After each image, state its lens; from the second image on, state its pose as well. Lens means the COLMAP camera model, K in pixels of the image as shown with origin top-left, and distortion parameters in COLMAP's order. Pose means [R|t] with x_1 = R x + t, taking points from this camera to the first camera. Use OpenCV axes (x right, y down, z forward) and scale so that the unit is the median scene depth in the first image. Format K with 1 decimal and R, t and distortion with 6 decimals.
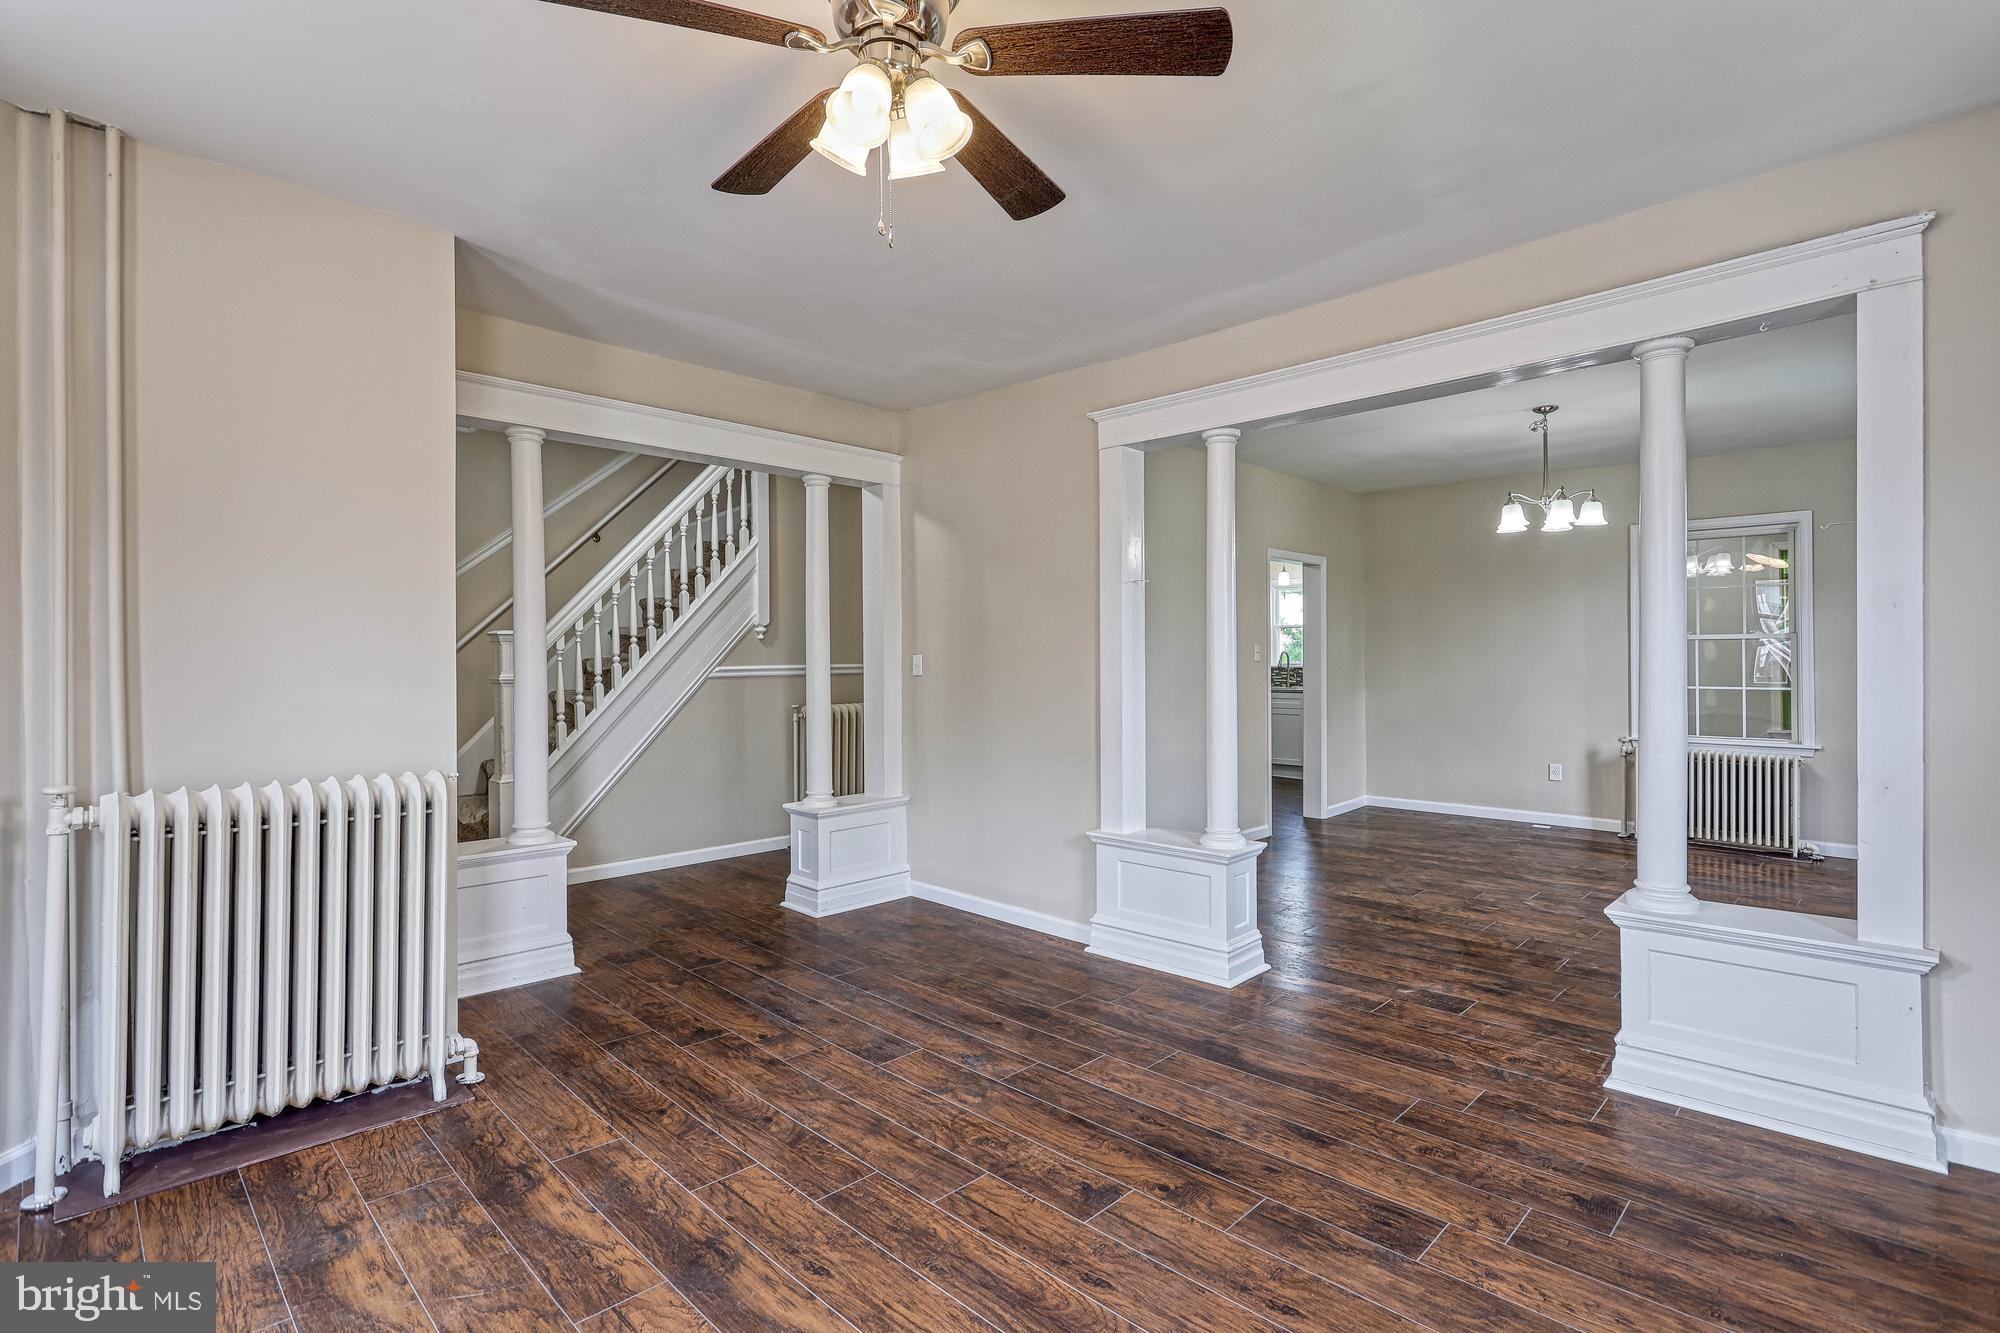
lens RADIAL K [[942.9, 0, 1006.3], [0, 942.9, 655.5], [0, 0, 1]] dist [0.000910, 0.000553]
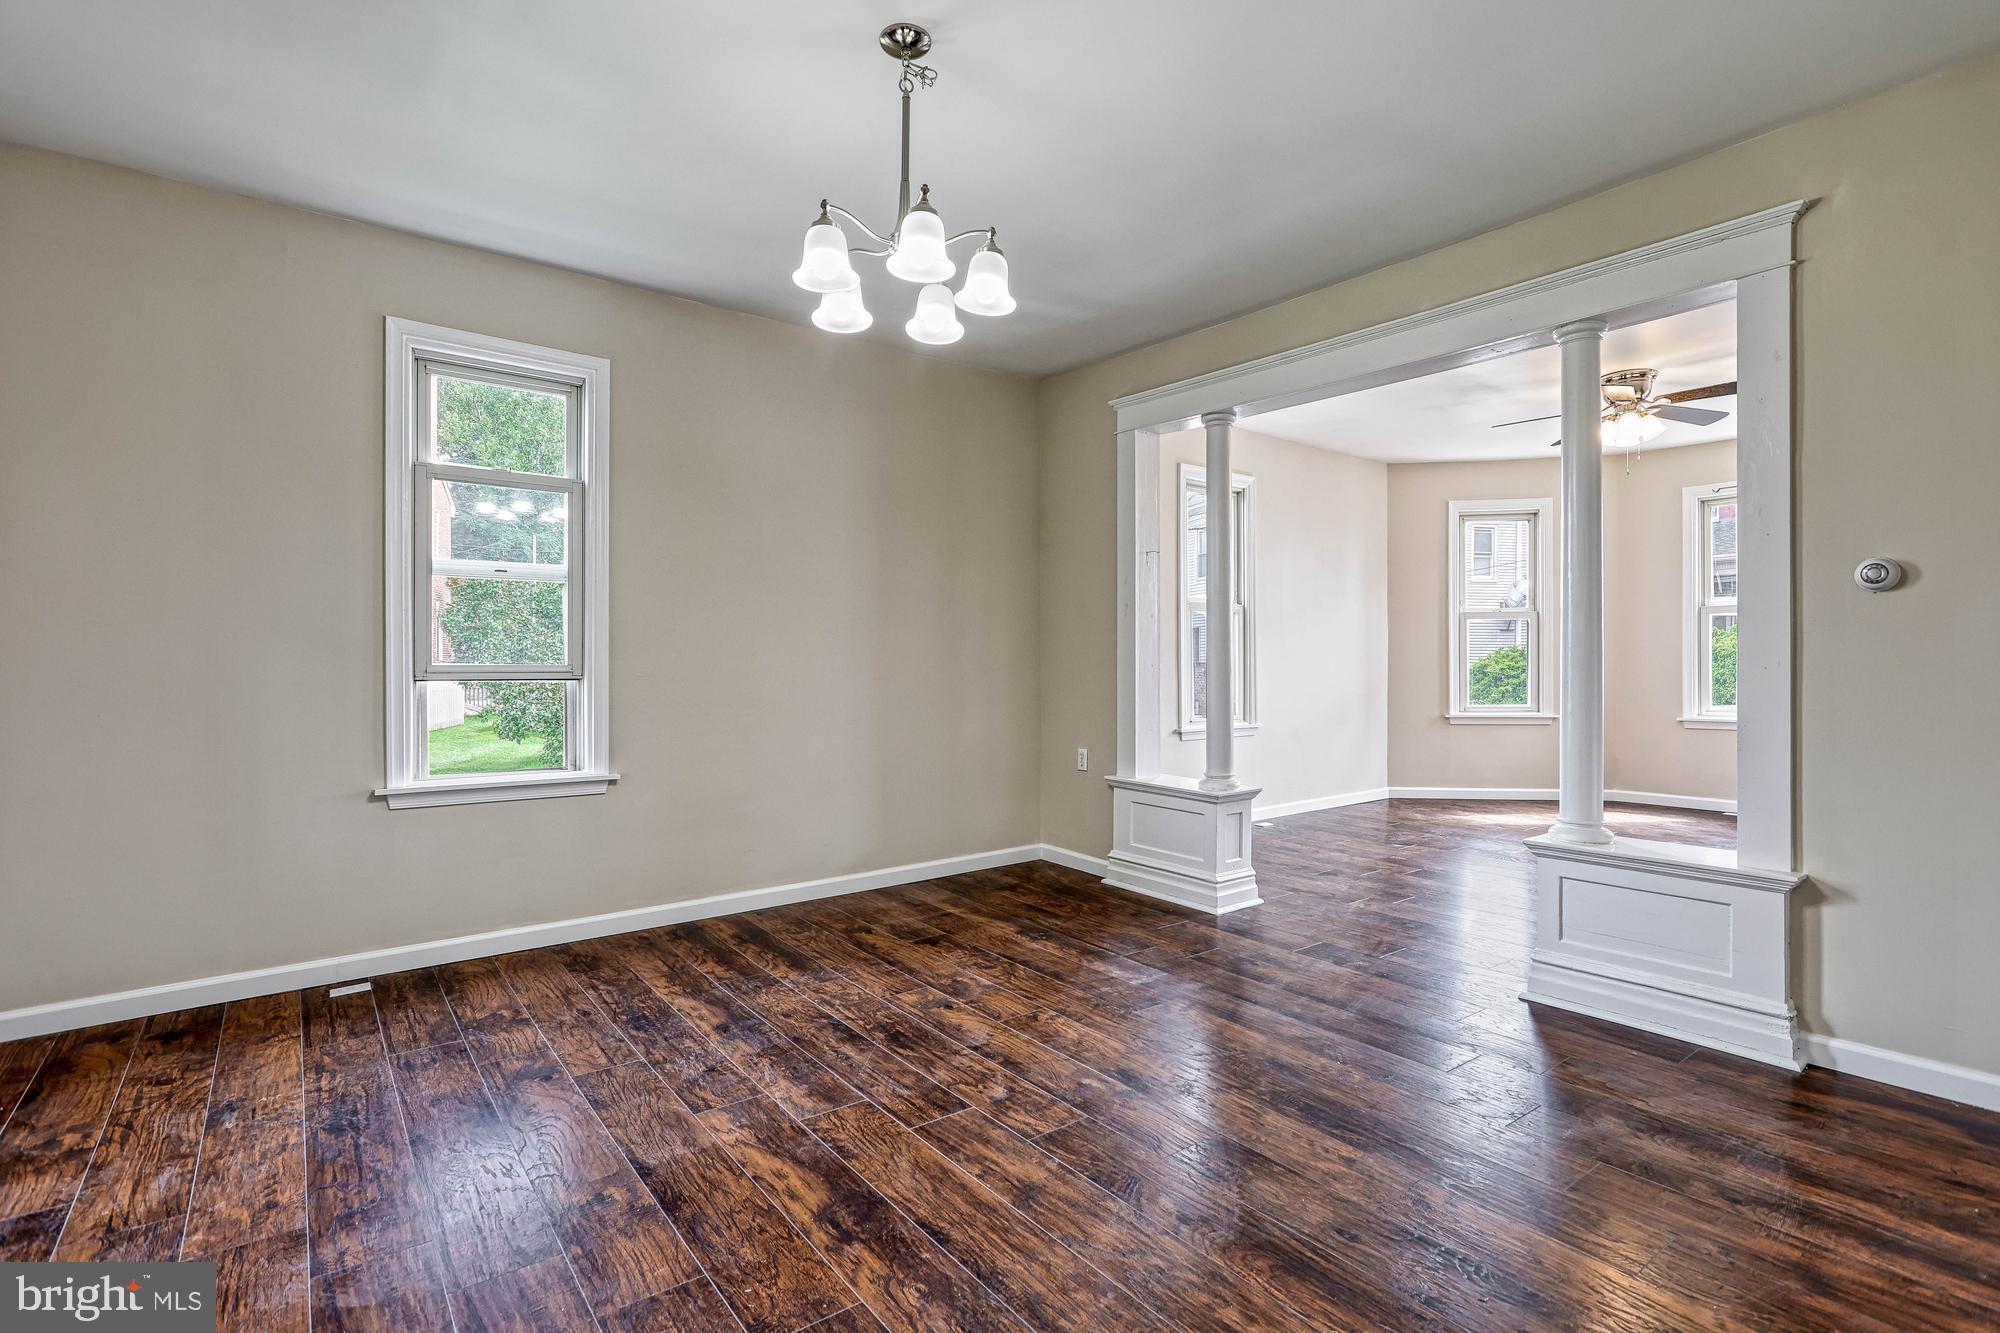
lens RADIAL K [[951.7, 0, 1007.0], [0, 951.7, 665.7], [0, 0, 1]] dist [-0.001018, 0.001020]
pose [[-0.990146, 0.010120, 0.139669, 0.660392], [0.010502, 0.999943, 0.001994, 0.052287], [-0.139641, 0.003441, -0.990196, 2.064598]]
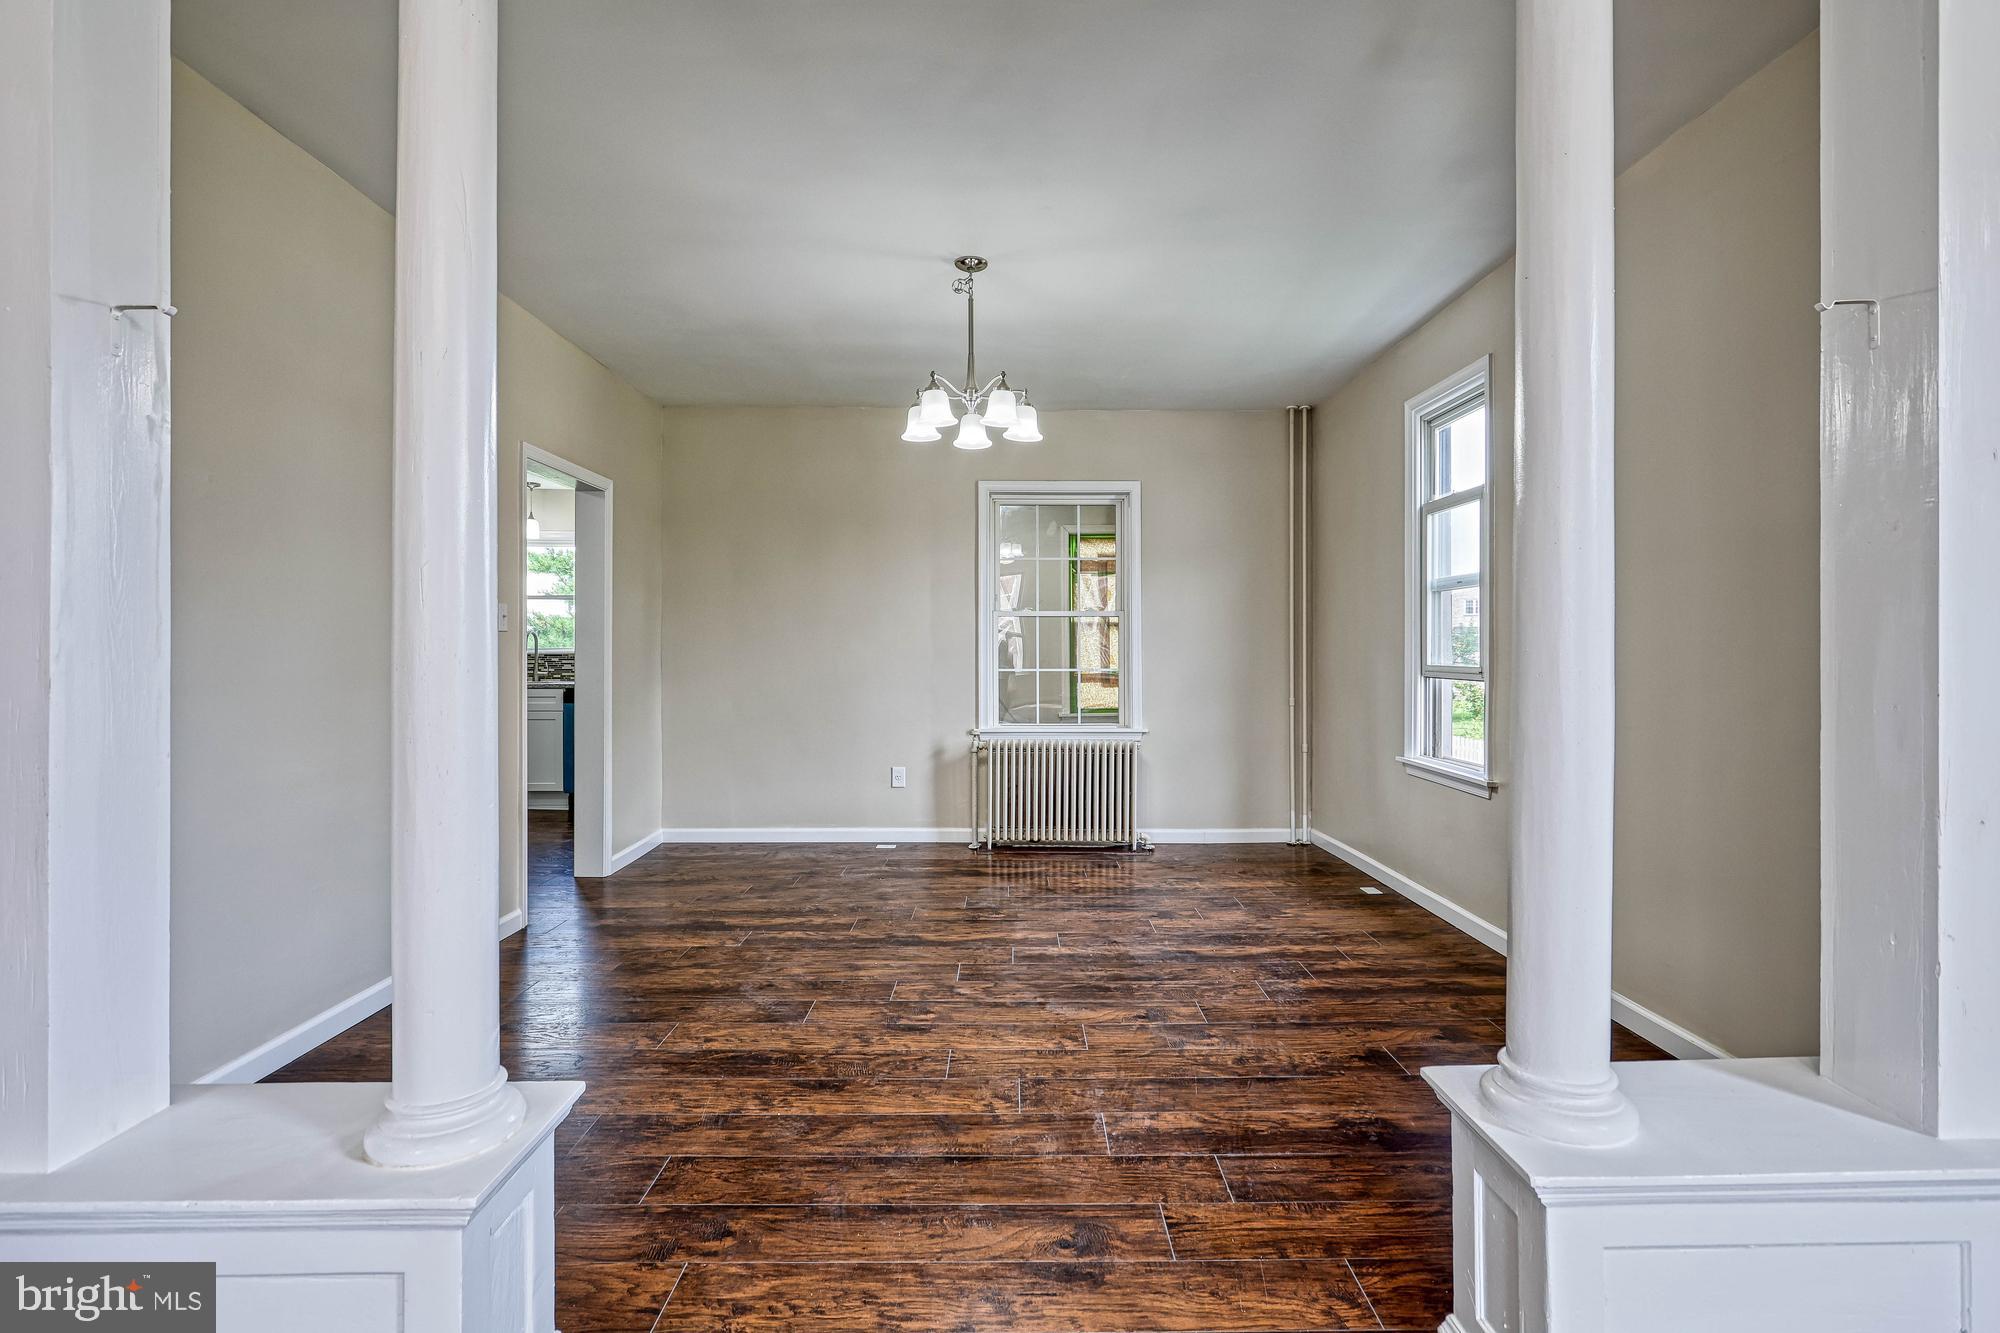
lens RADIAL K [[942.9, 0, 1006.3], [0, 942.9, 655.5], [0, 0, 1]] dist [0.000910, 0.000553]
pose [[0.714259, 0.004442, 0.699867, 0.153894], [-0.004637, 0.999988, -0.001614, 0.039113], [-0.699866, -0.002093, 0.714271, 0.700000]]
